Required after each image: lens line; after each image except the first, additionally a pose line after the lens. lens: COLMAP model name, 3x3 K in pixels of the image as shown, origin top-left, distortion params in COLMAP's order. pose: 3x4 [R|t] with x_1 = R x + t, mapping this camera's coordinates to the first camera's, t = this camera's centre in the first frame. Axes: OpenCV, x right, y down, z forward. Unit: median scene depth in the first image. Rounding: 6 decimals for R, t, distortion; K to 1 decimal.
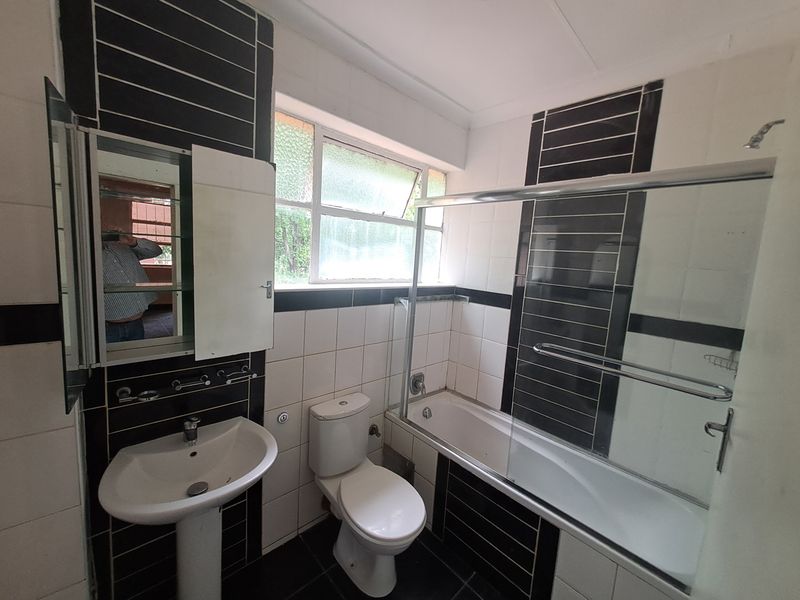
lens RADIAL K [[318.0, 0, 399.3], [0, 318.0, 297.1], [0, 0, 1]] dist [0.003293, 0.000064]
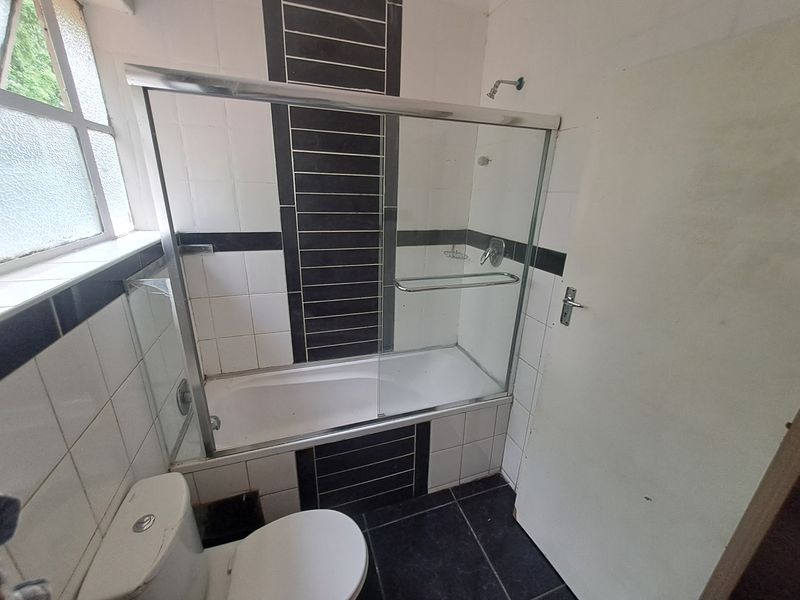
lens RADIAL K [[318.0, 0, 398.0], [0, 318.0, 293.0], [0, 0, 1]] dist [0.003293, 0.000064]
pose [[0.416916, -0.344618, 0.841082, -0.276105], [0.113211, 0.937822, 0.328137, -0.100665], [-0.901867, -0.041586, 0.430008, 0.415743]]
